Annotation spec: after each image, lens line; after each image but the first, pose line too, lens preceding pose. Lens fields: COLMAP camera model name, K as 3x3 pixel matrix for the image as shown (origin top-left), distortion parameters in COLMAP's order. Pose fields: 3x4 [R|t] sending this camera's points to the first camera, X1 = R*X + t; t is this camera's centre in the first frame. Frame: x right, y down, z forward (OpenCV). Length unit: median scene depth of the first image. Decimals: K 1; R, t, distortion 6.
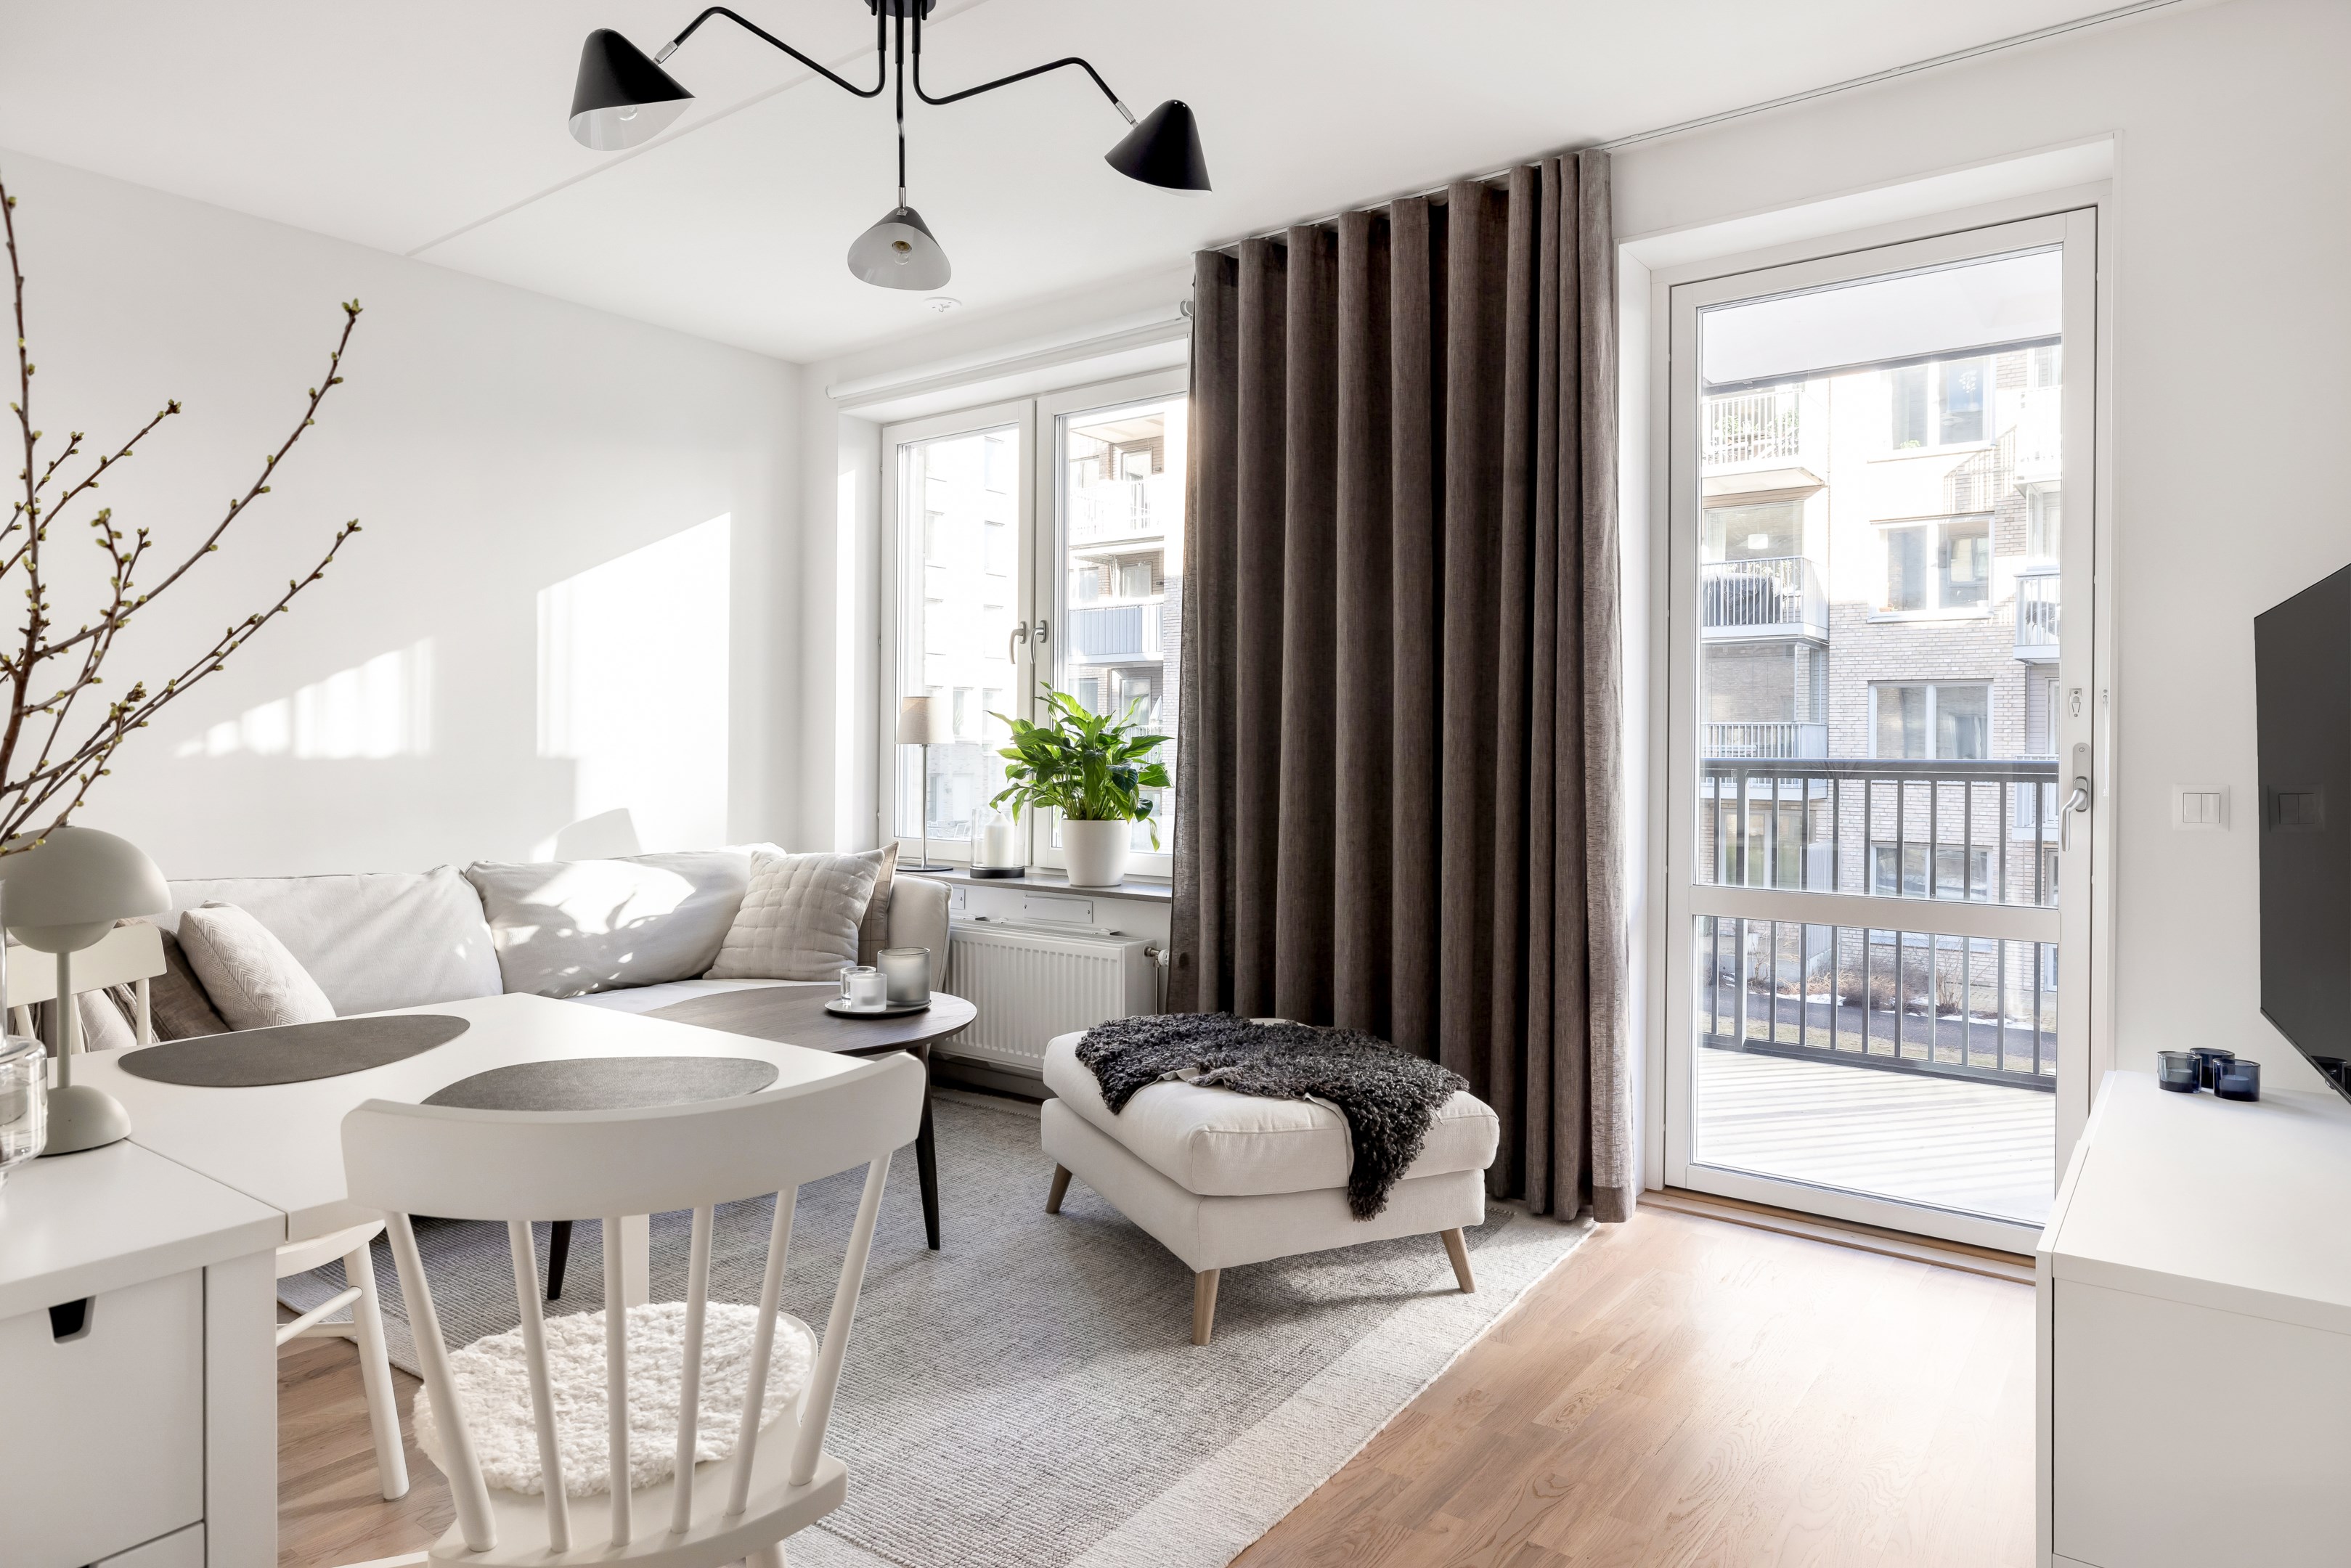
lens RADIAL K [[1395.5, 0, 1174.9], [0, 1395.5, 751.6], [0, 0, 1]] dist [-0.000530, 0.000856]
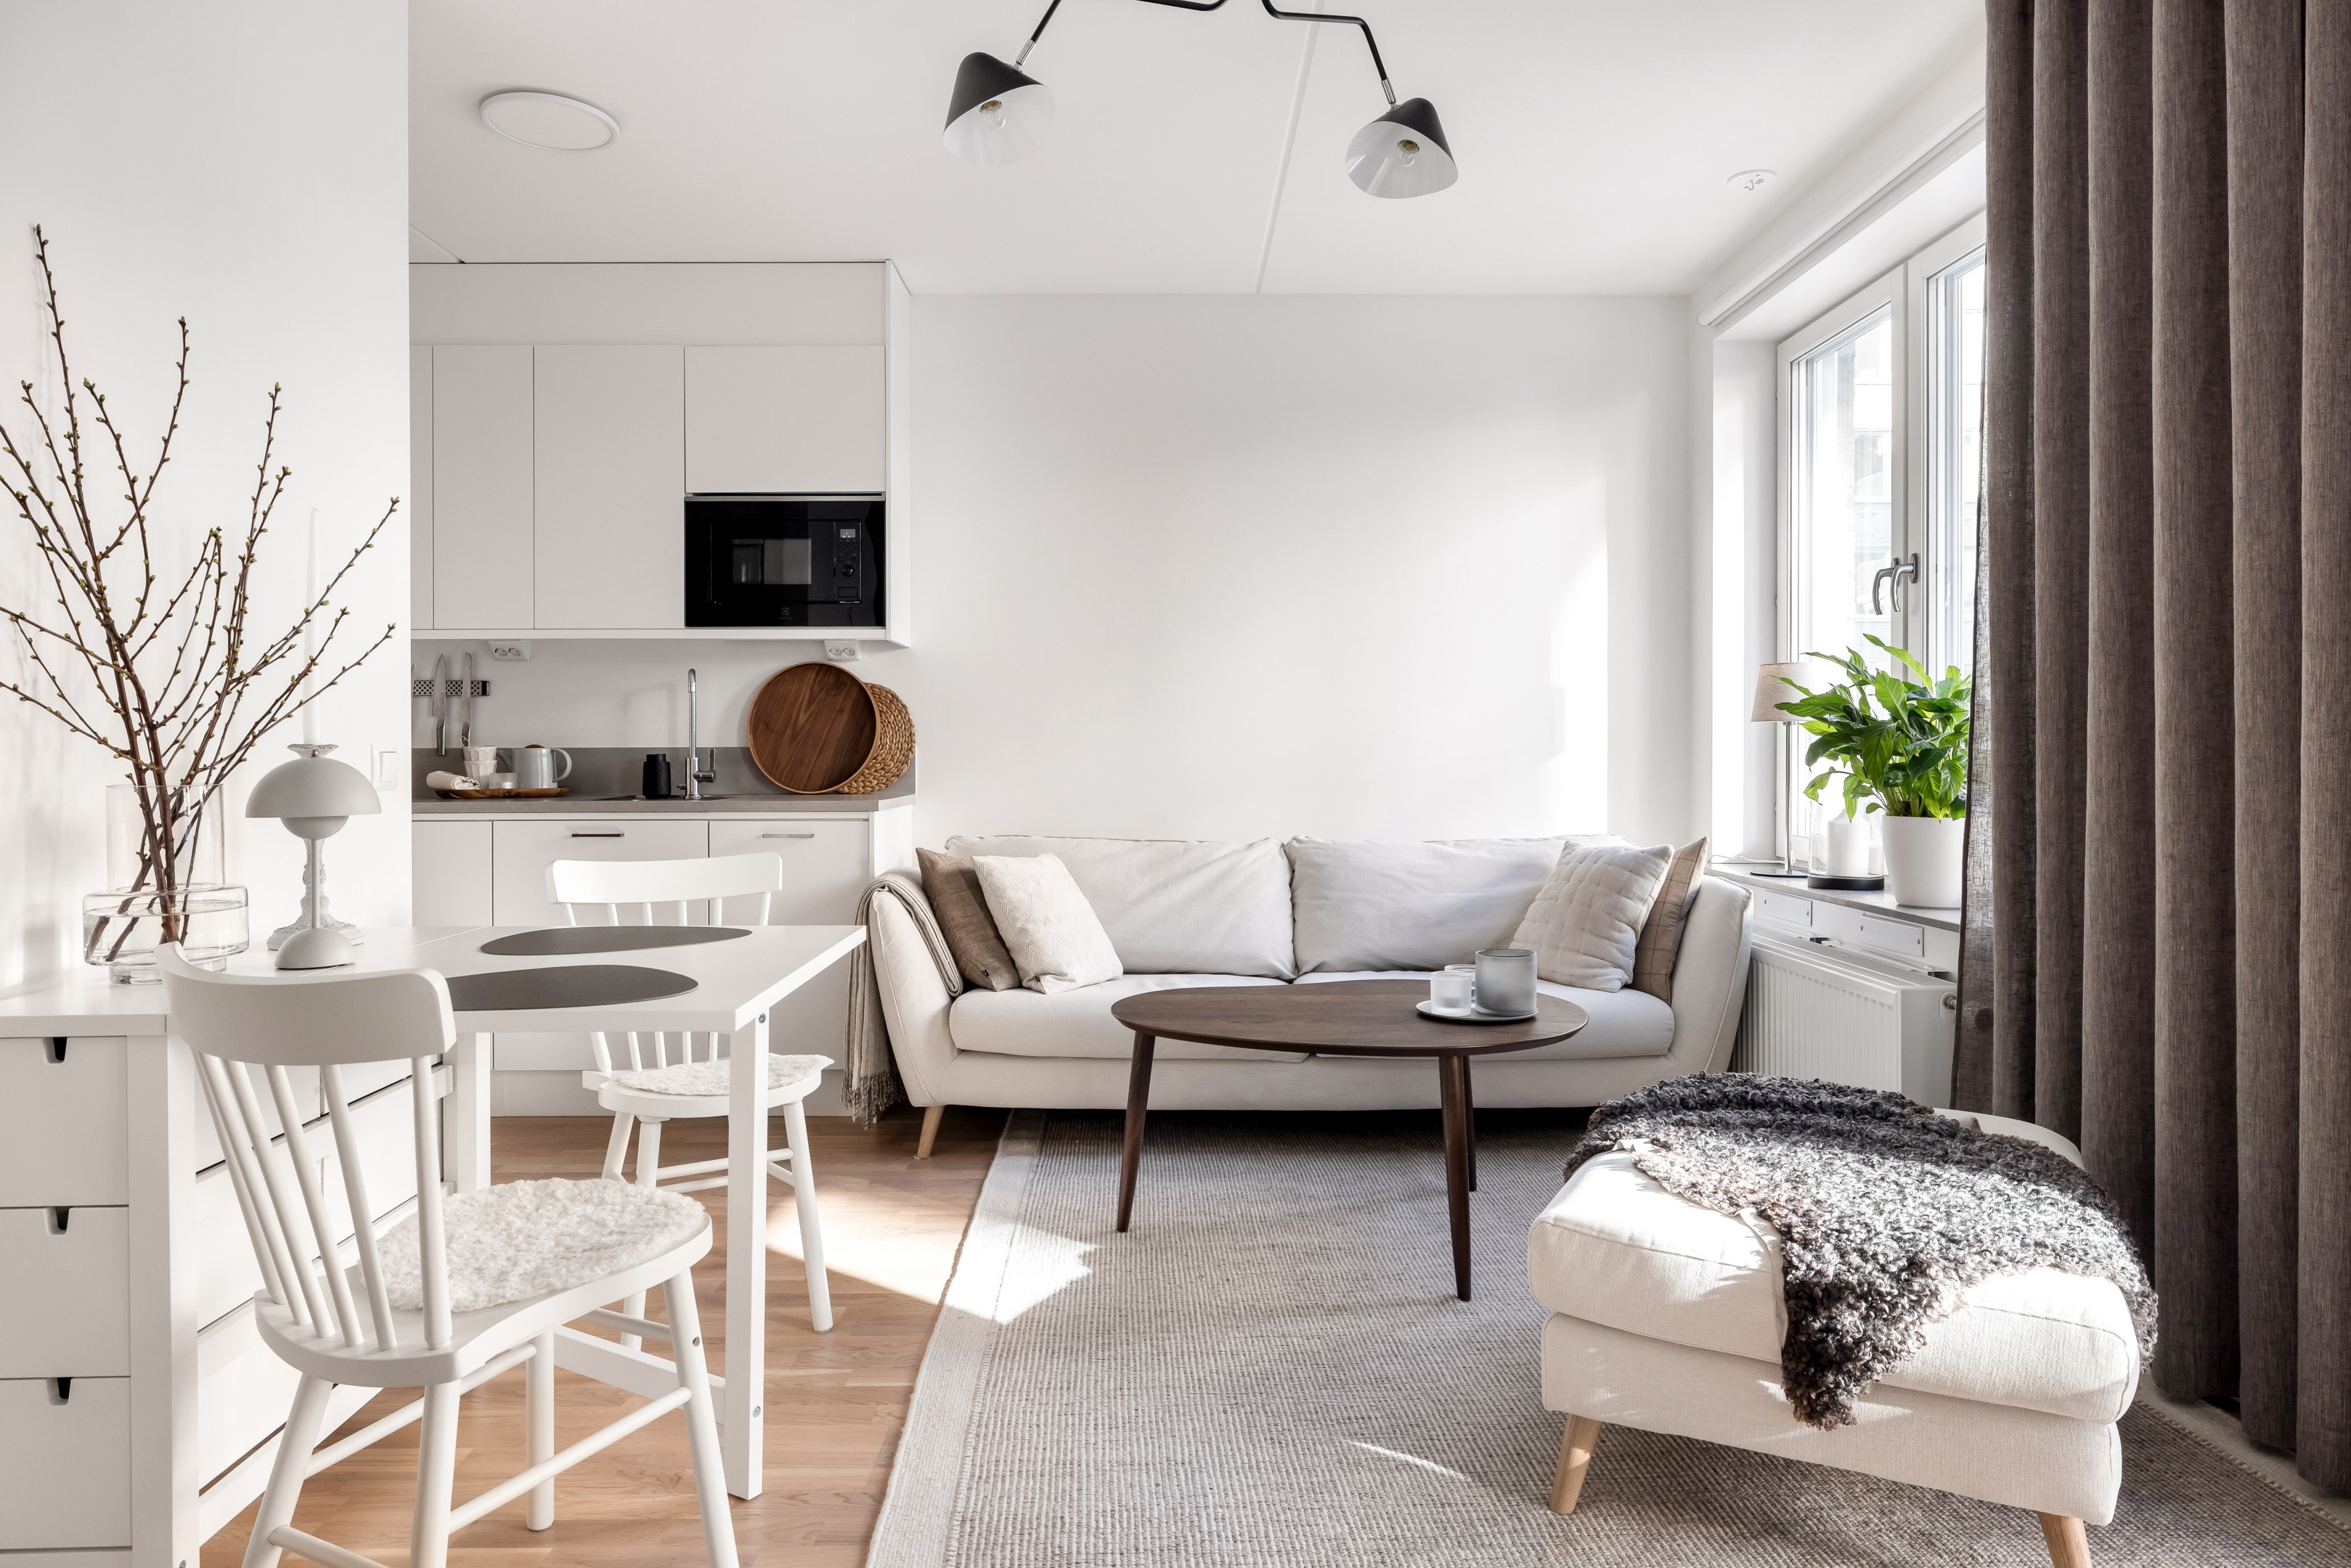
lens RADIAL K [[1436.0, 0, 1181.1], [0, 1436.0, 755.3], [0, 0, 1]] dist [-0.002242, 0.000859]
pose [[0.612813, -0.004808, -0.790214, 0.373432], [0.003539, 0.999988, -0.003340, 0.022400], [0.790220, -0.000750, 0.612822, 0.287074]]
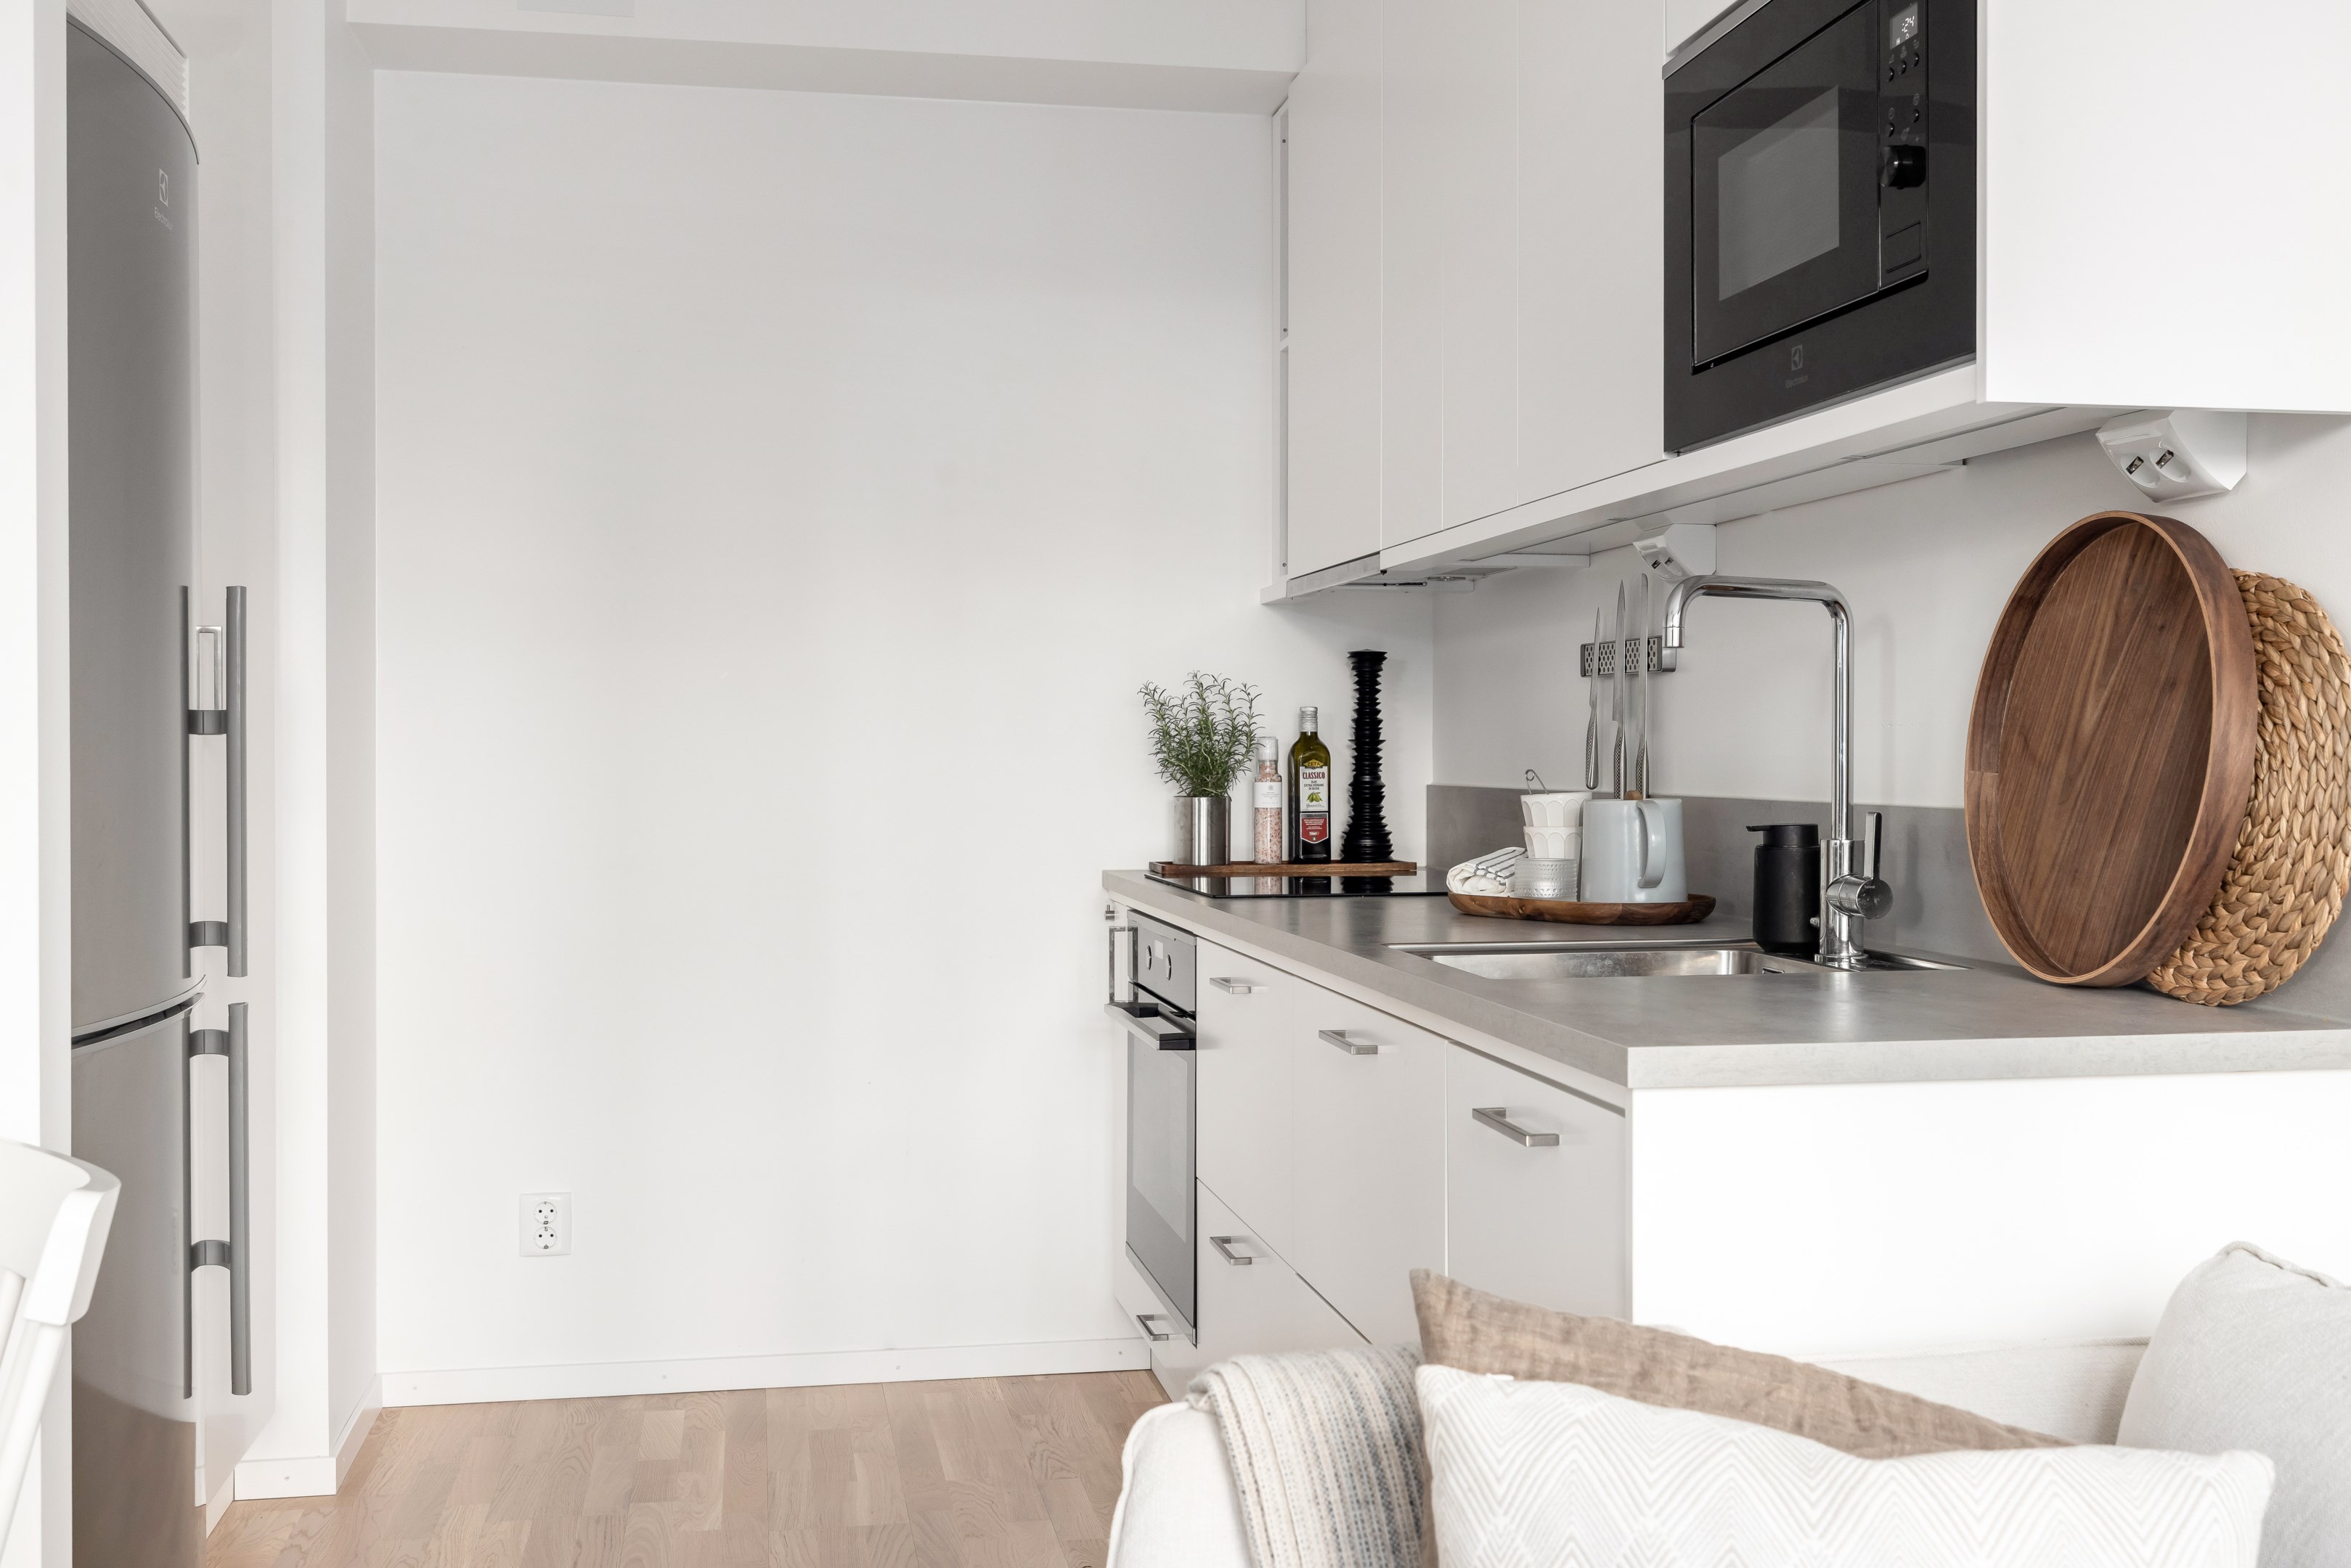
lens RADIAL K [[2299.5, 0, 1164.0], [0, 2299.5, 787.0], [0, 0, 1]] dist [-0.000305, -0.001494]
pose [[-0.677031, 0.006942, -0.735922, -0.279412], [-0.004735, 0.999894, 0.013788, -0.005755], [0.735939, 0.012820, -0.676926, 1.057502]]
